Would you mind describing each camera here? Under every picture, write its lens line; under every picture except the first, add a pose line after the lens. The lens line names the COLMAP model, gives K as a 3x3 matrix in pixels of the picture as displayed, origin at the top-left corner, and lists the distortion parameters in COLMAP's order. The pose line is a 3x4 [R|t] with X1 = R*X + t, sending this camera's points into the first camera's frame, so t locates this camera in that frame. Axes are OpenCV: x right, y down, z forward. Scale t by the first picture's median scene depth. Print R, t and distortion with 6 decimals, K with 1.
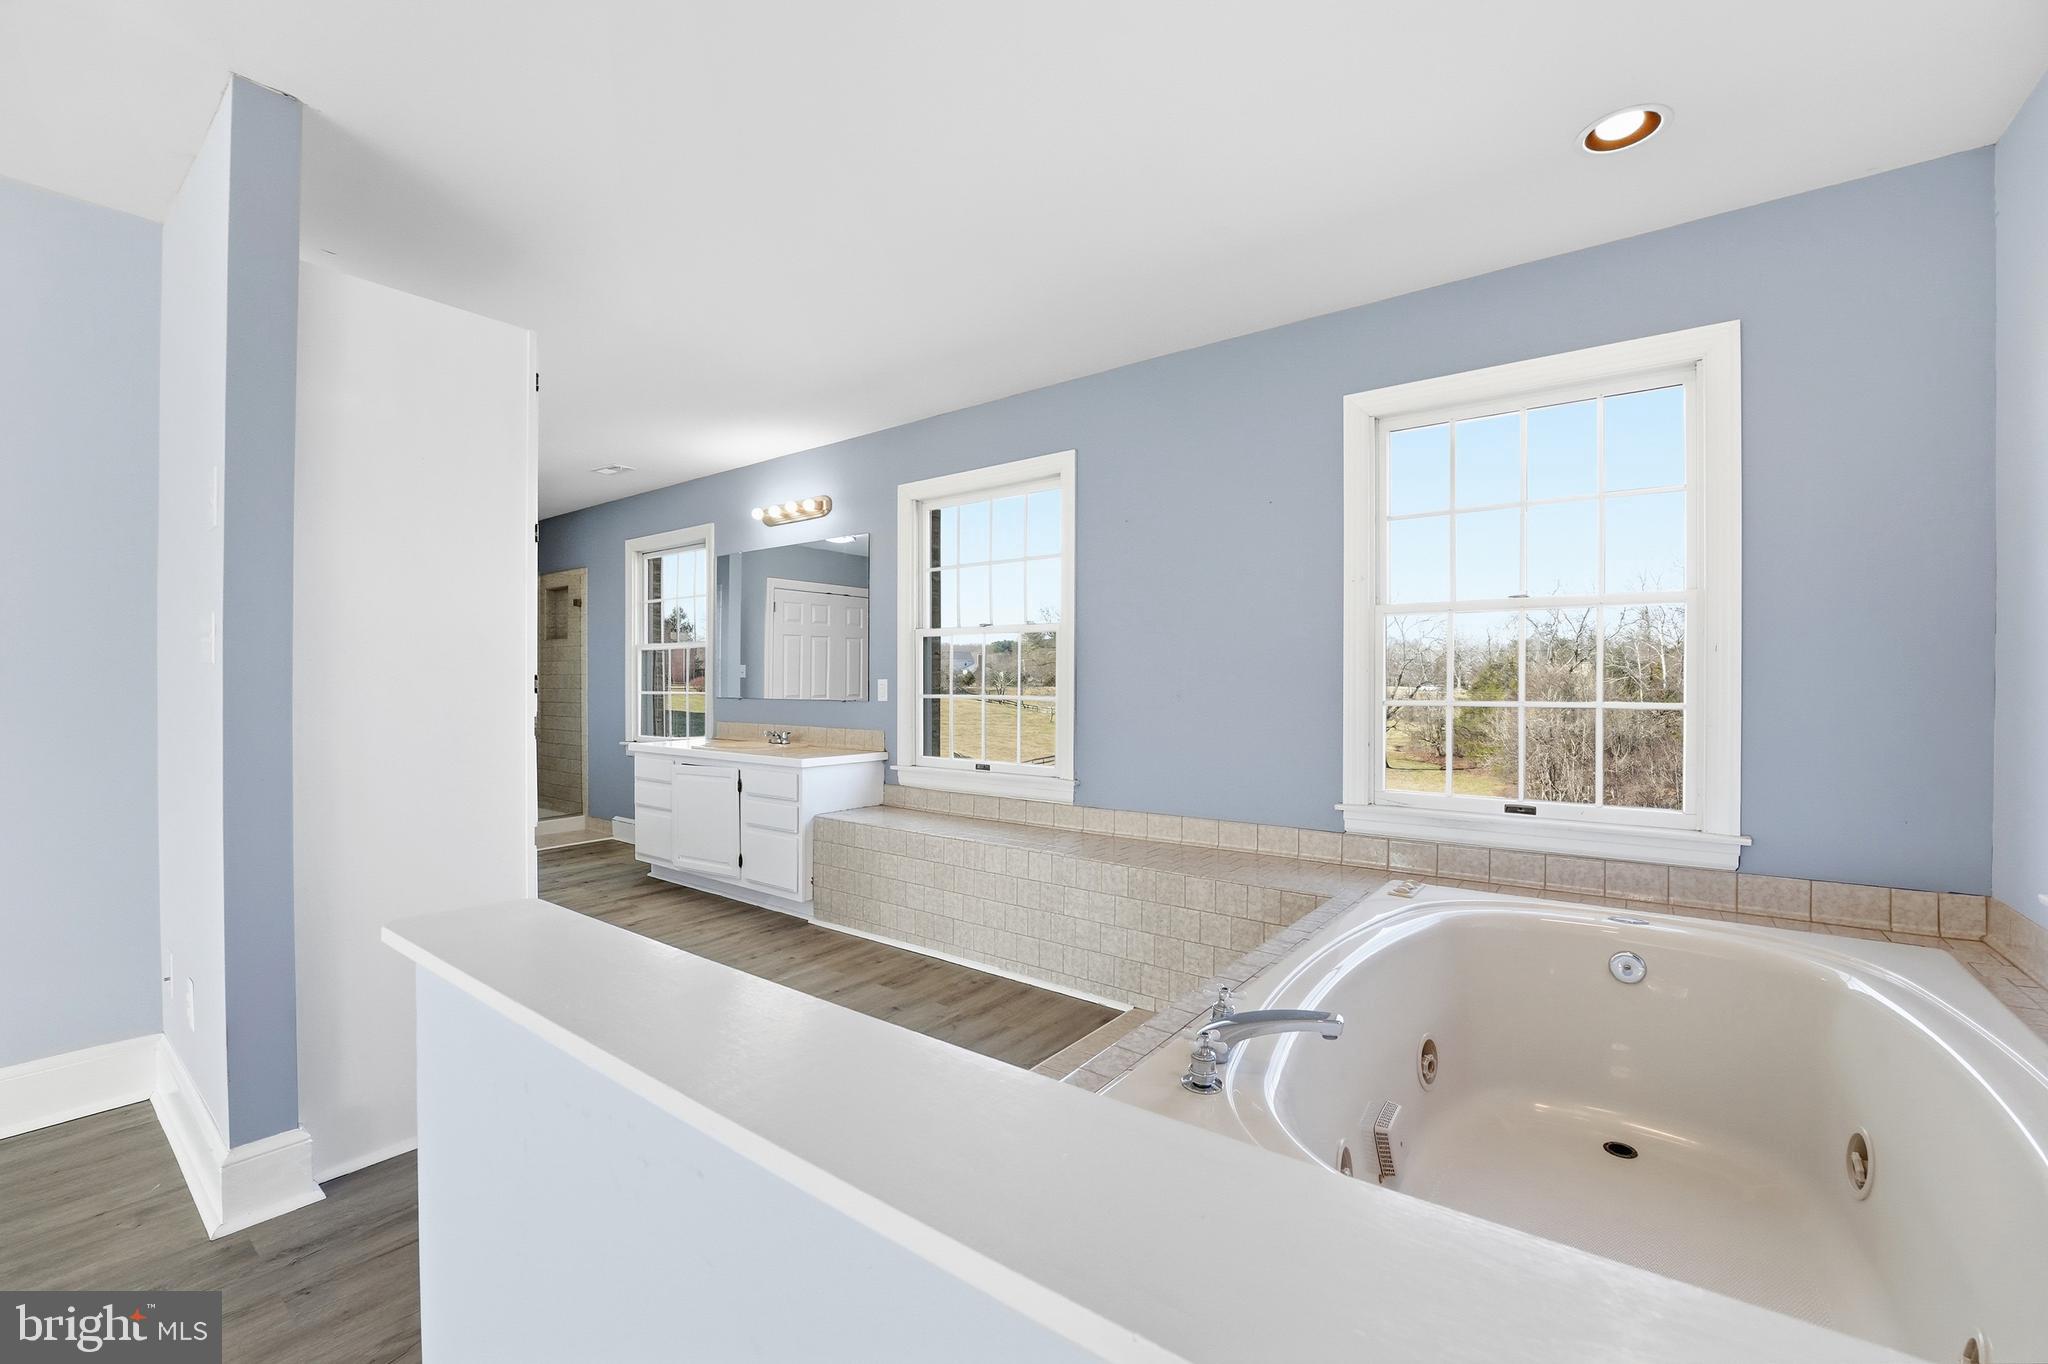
lens RADIAL K [[861.4, 0, 1009.2], [0, 861.4, 680.8], [0, 0, 1]] dist [-0.017018, 0.000490]
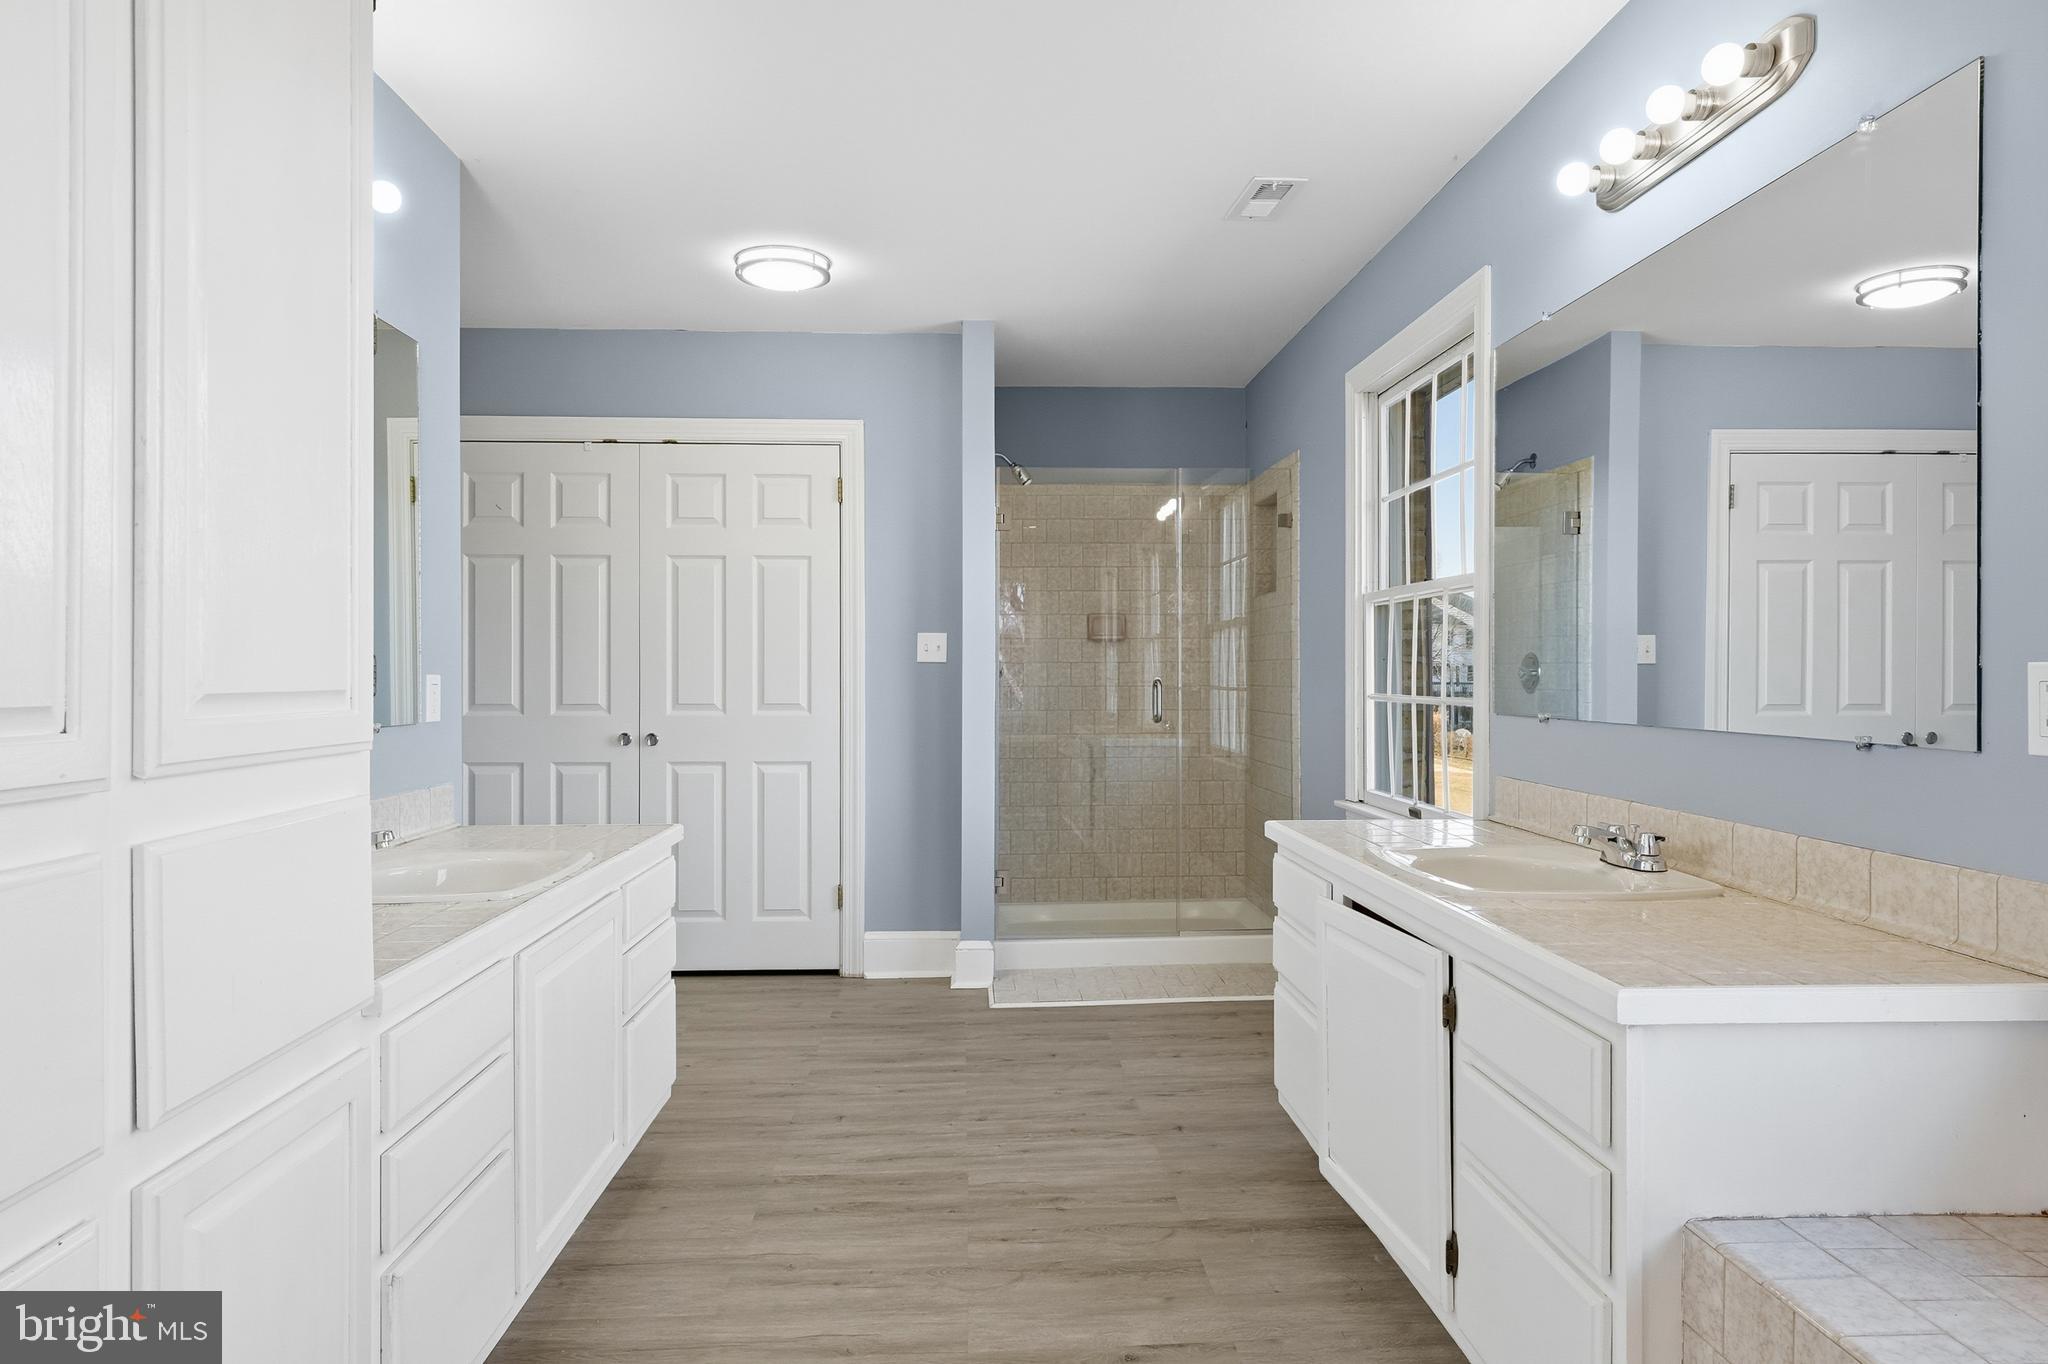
lens RADIAL K [[1206.1, 0, 1026.6], [0, 1206.1, 679.2], [0, 0, 1]] dist [-0.000943, 0.002451]
pose [[0.652174, 0.000400, -0.758069, -0.075760], [0.003831, 0.999985, 0.003824, 0.000920], [0.758059, -0.005397, 0.652163, 0.546593]]
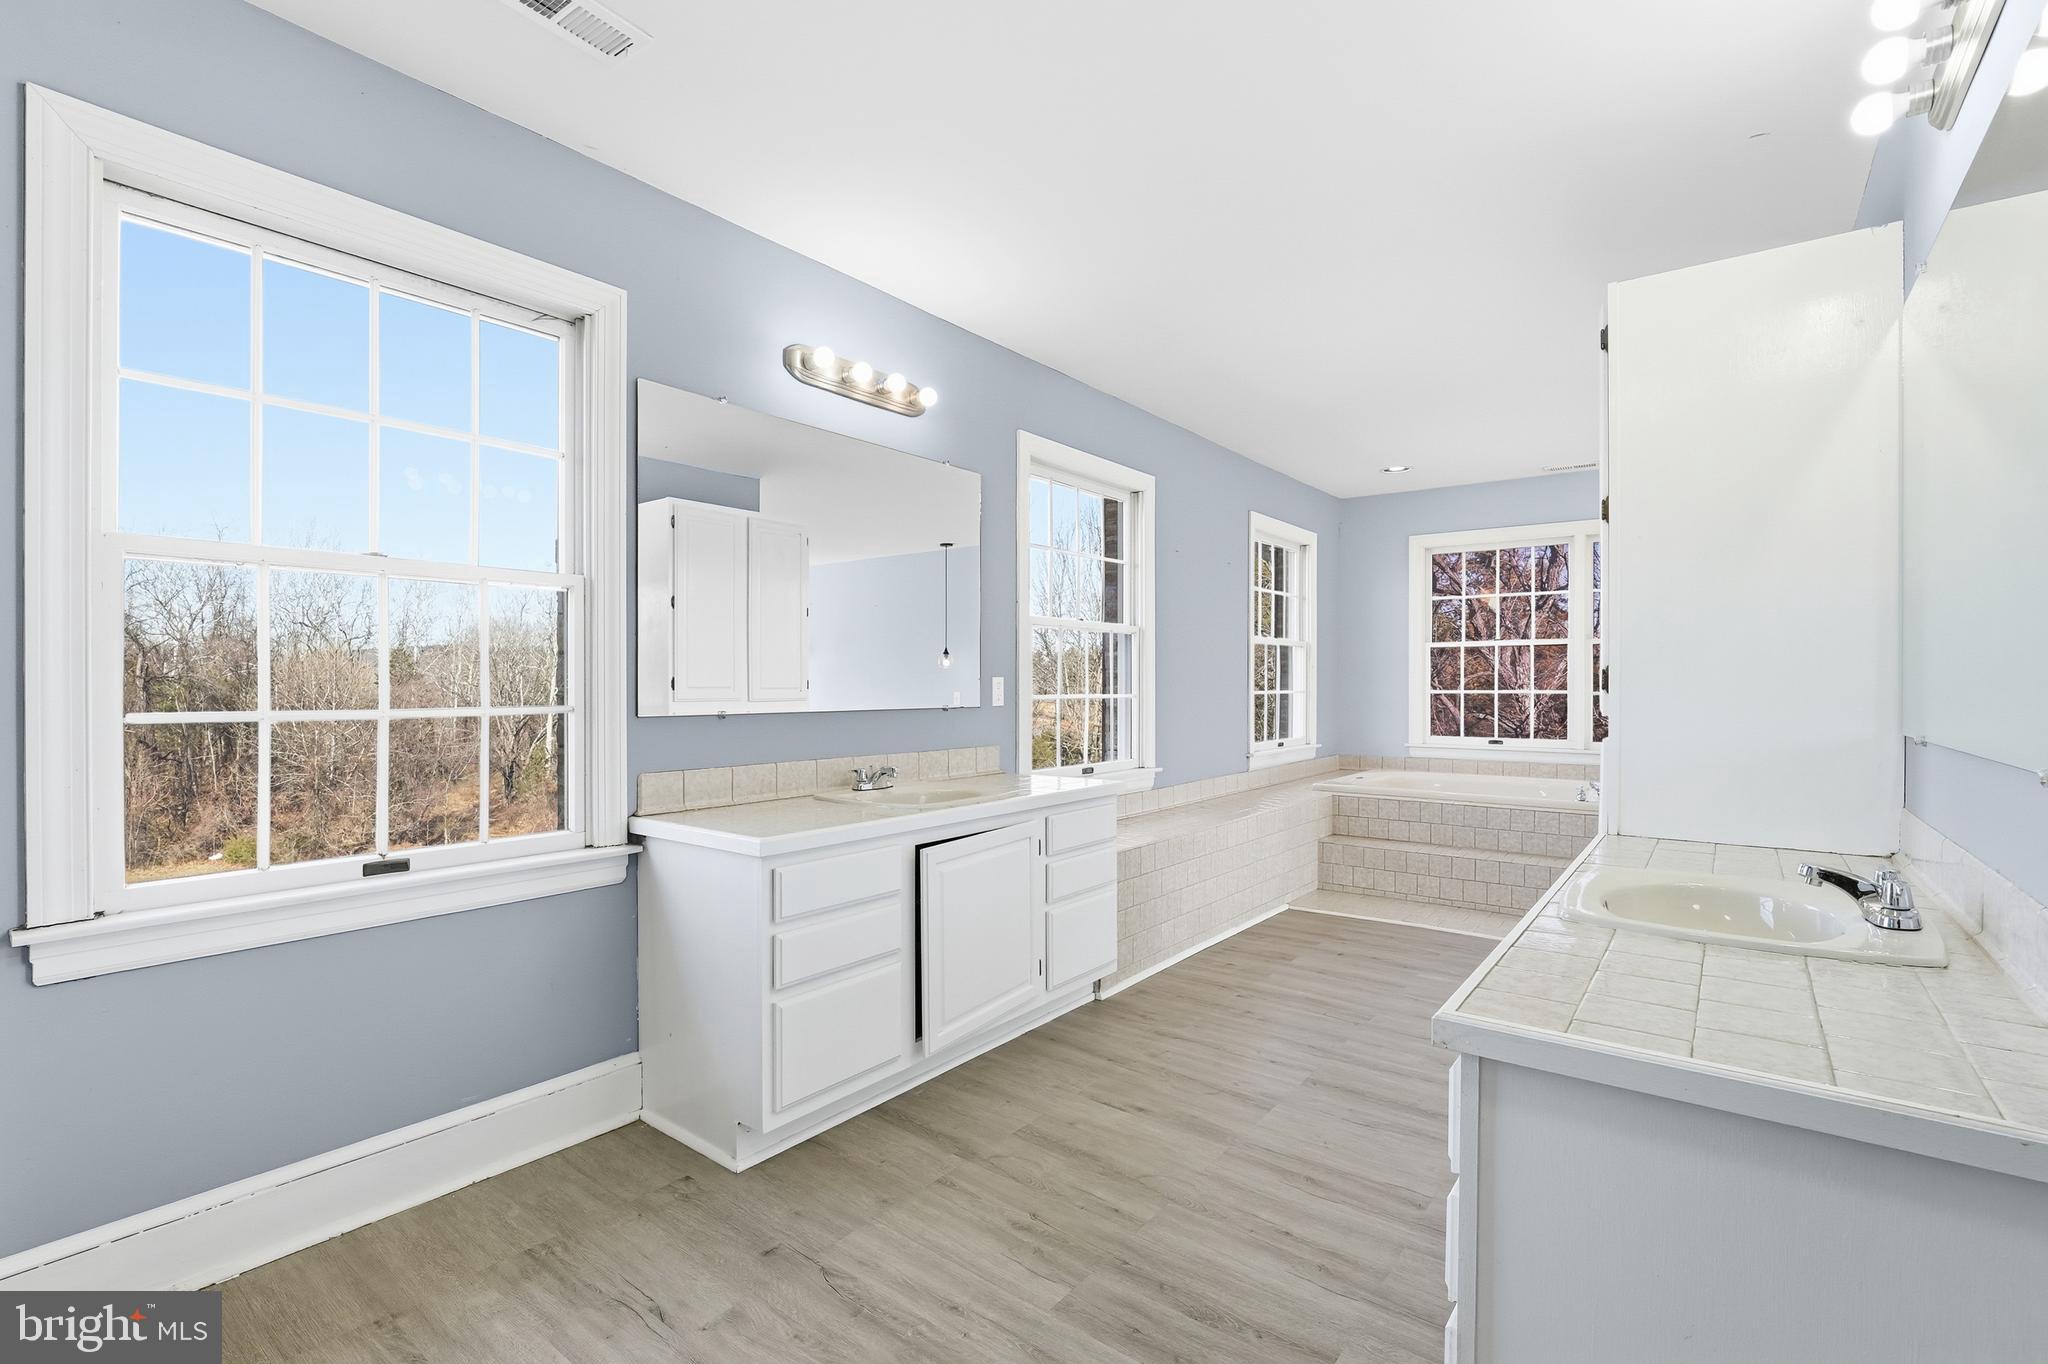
lens RADIAL K [[902.4, 0, 1035.0], [0, 902.4, 685.8], [0, 0, 1]] dist [-0.014197, -0.000217]
pose [[-0.006590, -0.001670, 0.999977, -0.877777], [-0.001141, 0.999998, 0.001663, 0.004099], [-0.999978, -0.001130, -0.006591, 0.913560]]
